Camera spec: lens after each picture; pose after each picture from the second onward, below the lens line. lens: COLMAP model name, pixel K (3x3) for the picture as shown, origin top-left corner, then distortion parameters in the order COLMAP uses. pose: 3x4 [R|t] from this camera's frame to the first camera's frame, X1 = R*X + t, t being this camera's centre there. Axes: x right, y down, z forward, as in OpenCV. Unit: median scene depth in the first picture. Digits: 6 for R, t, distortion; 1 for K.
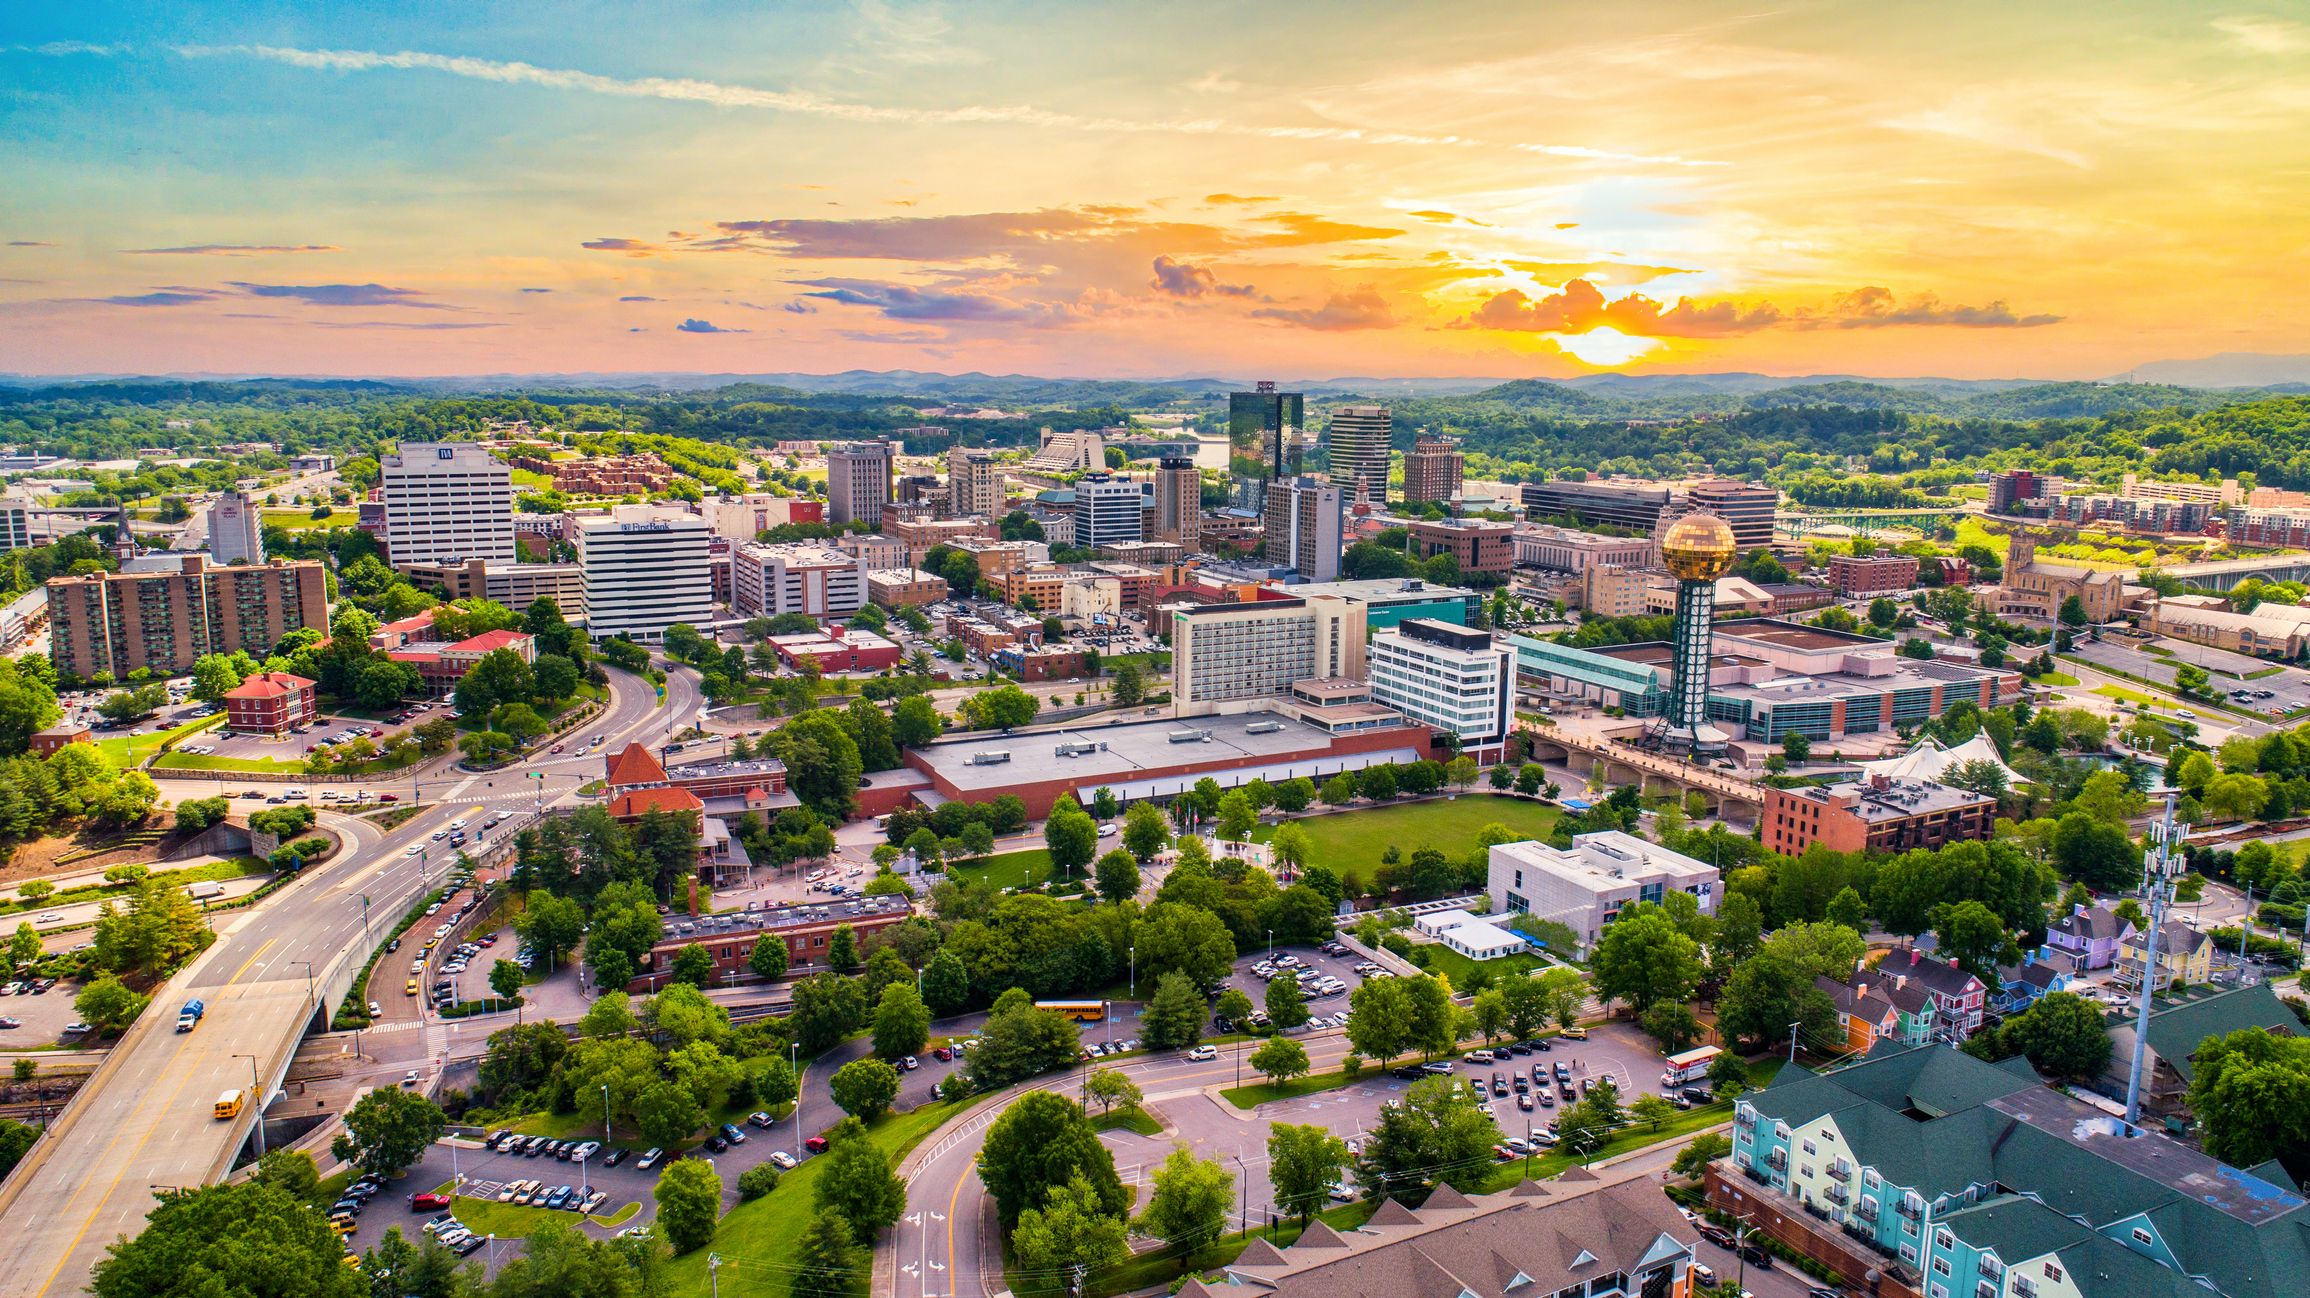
lens RADIAL K [[1595.8, 0, 1155.0], [0, 1595.8, 649.0], [0, 0, 1]] dist [0.003088, 0.001664]
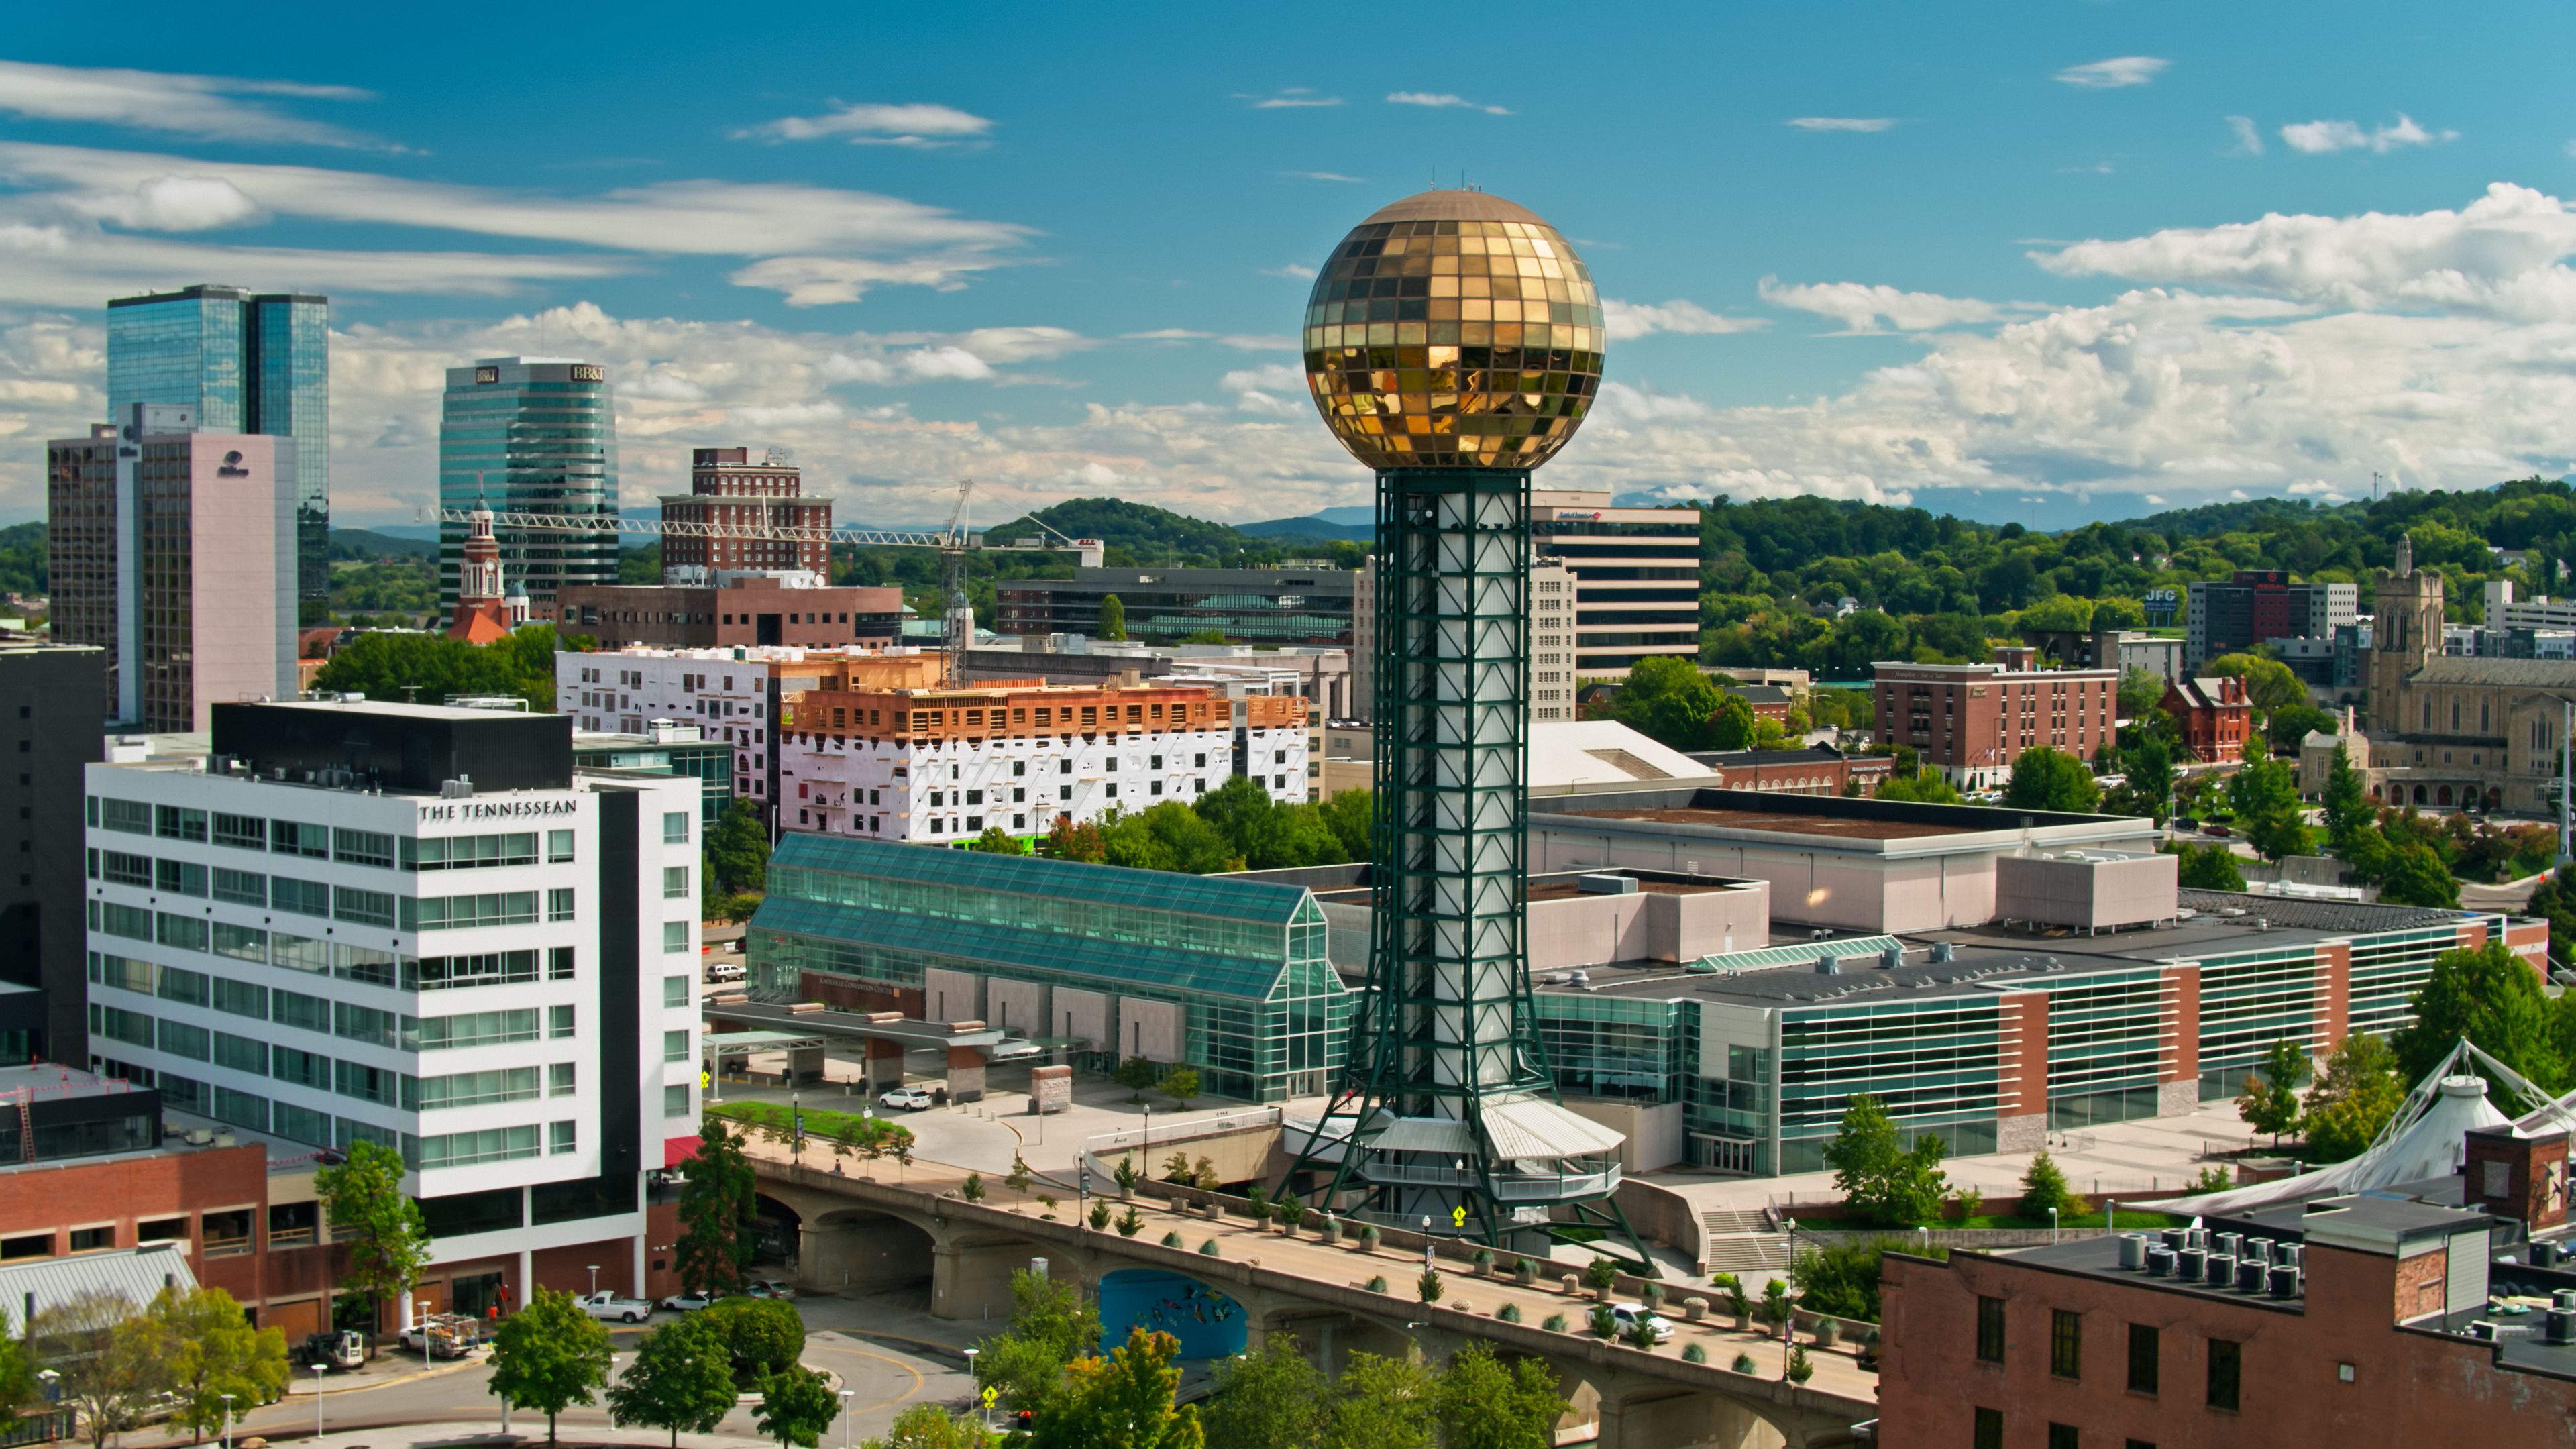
lens RADIAL K [[3714.8, 0, 1288.0], [0, 3714.8, 724.5], [0, 0, 1]] dist [-0.062997, -0.006032]
pose [[0.964112, -0.014590, 0.265096, 0.169837], [0.047353, 0.991928, -0.117626, 0.055892], [-0.261240, 0.125958, 0.957021, 0.486073]]
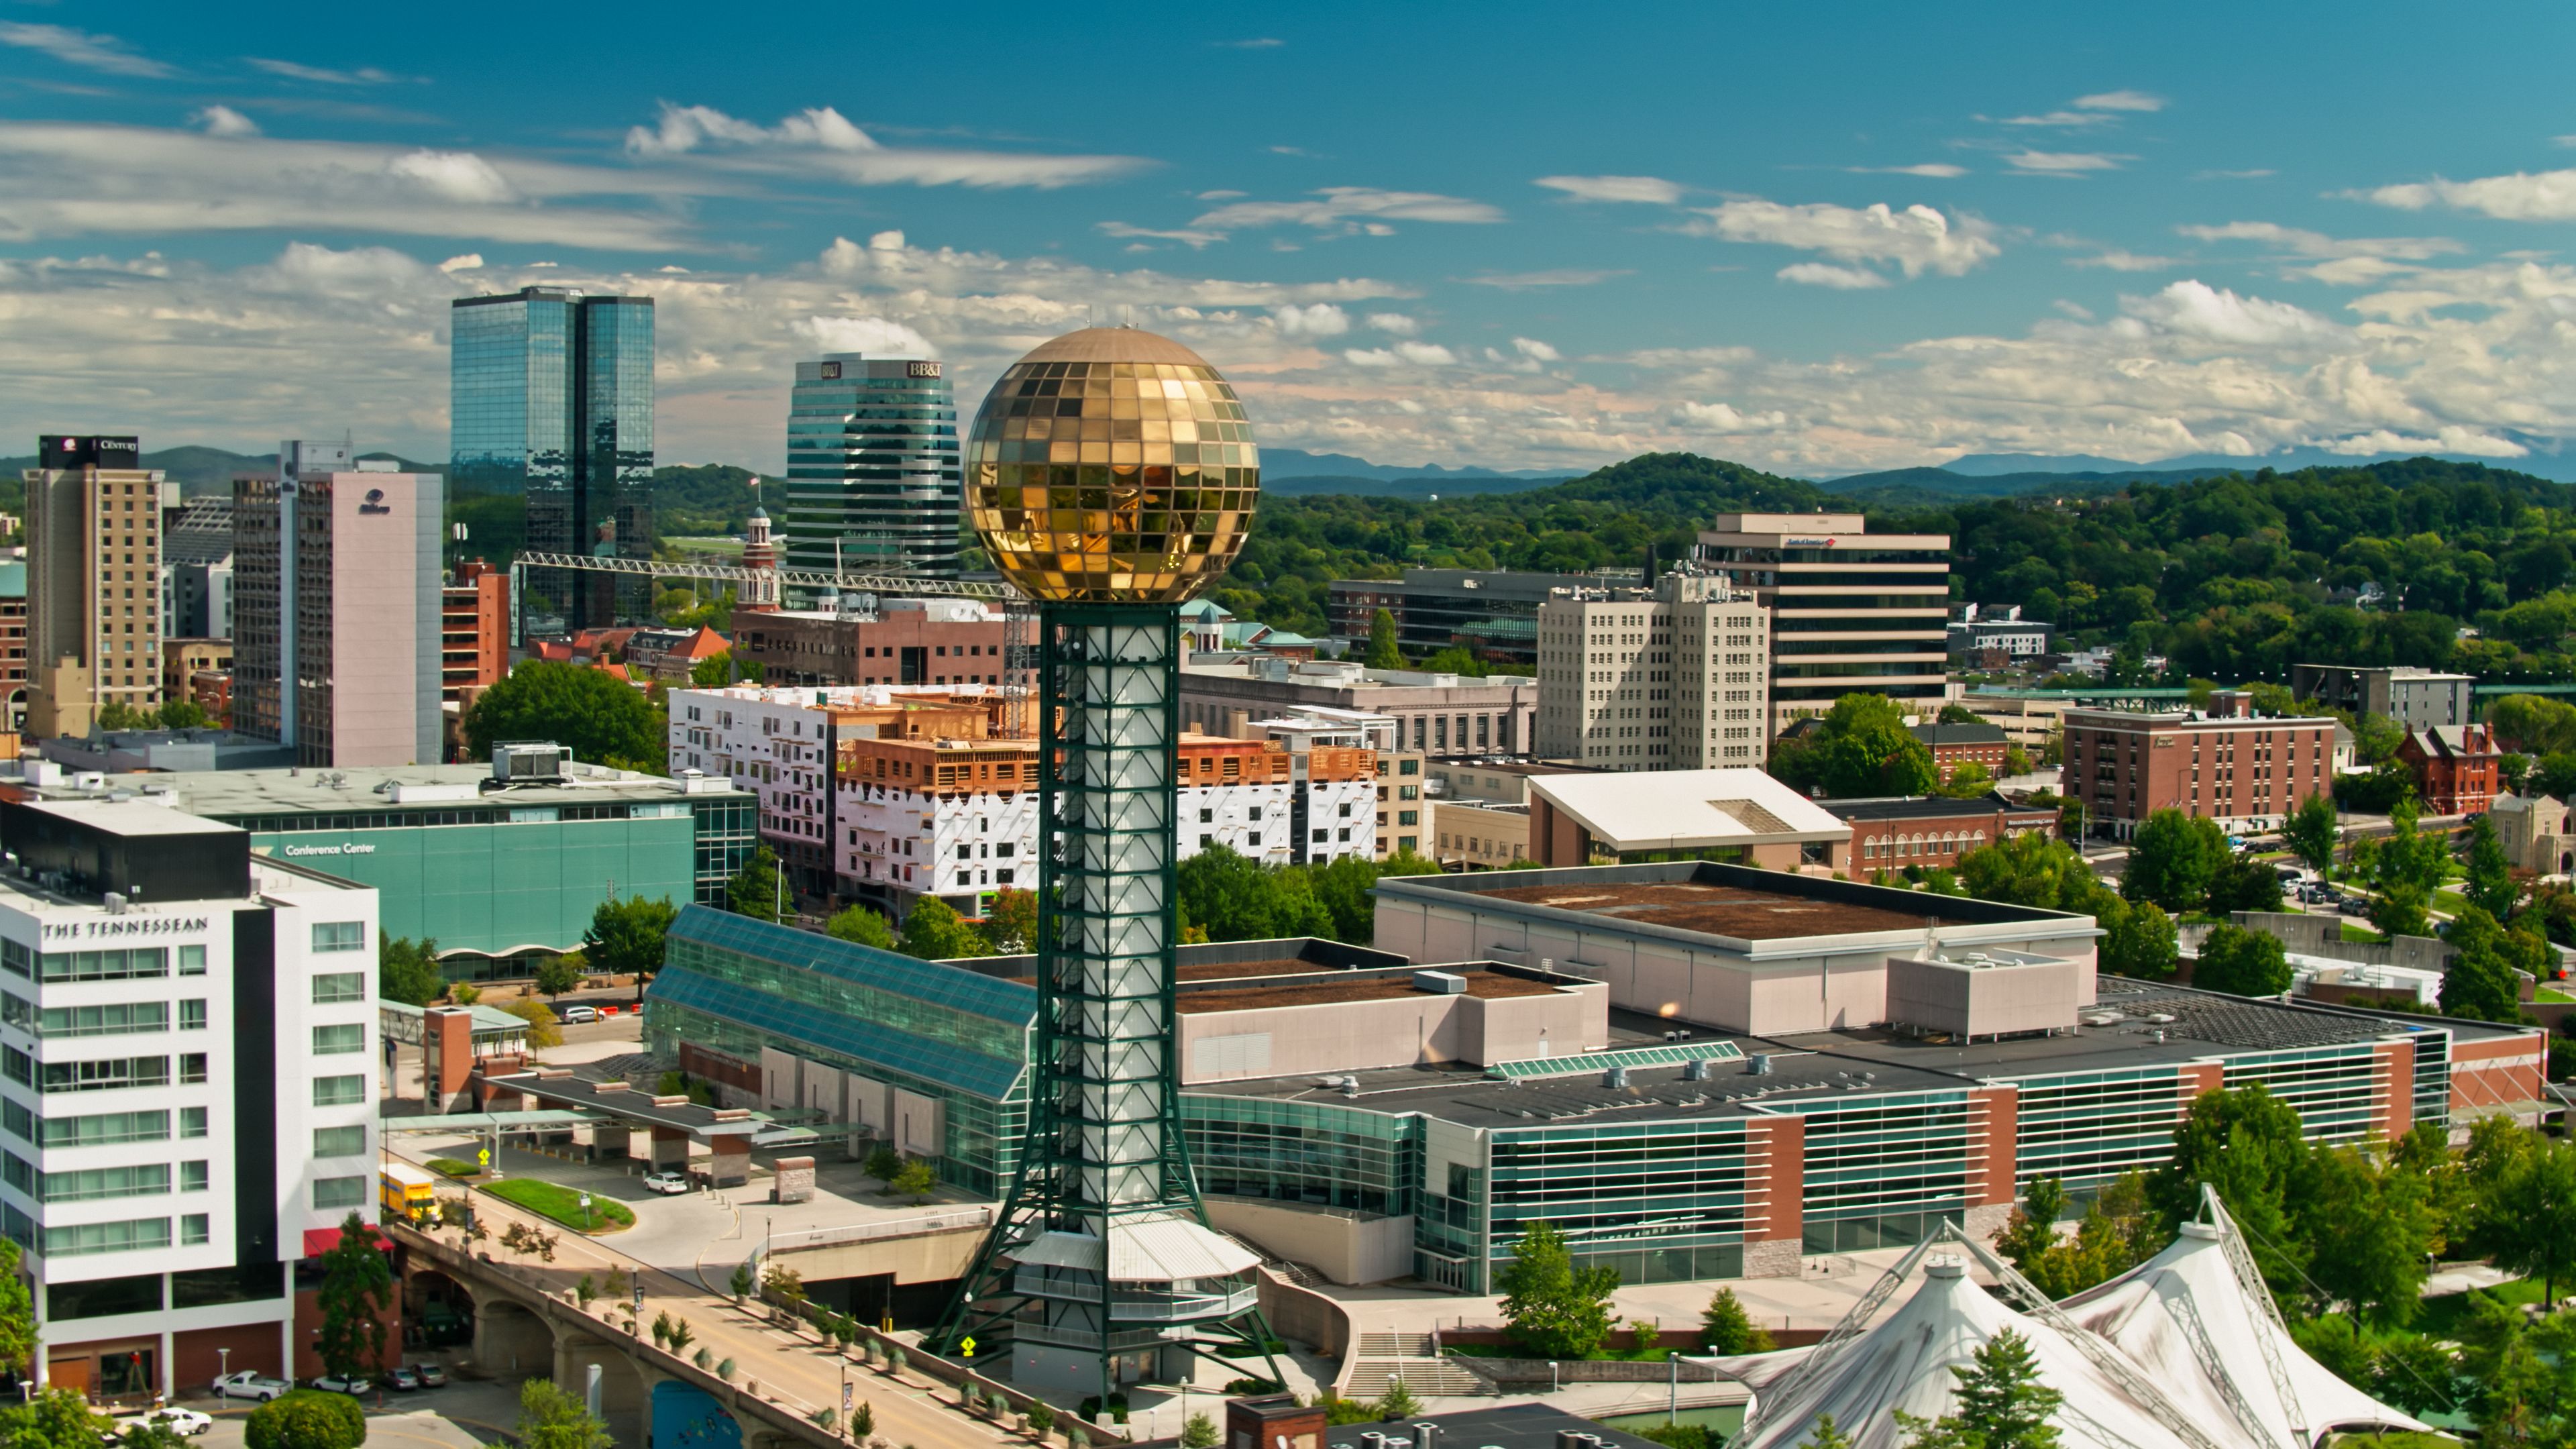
lens RADIAL K [[3848.7, 0, 1288.0], [0, 3848.7, 724.5], [0, 0, 1]] dist [-0.066736, 0.015144]
pose [[0.995025, 0.000233, 0.099624, 0.305293], [0.010675, 0.993990, -0.108946, 0.037661], [-0.099050, 0.109467, 0.989043, 0.425804]]
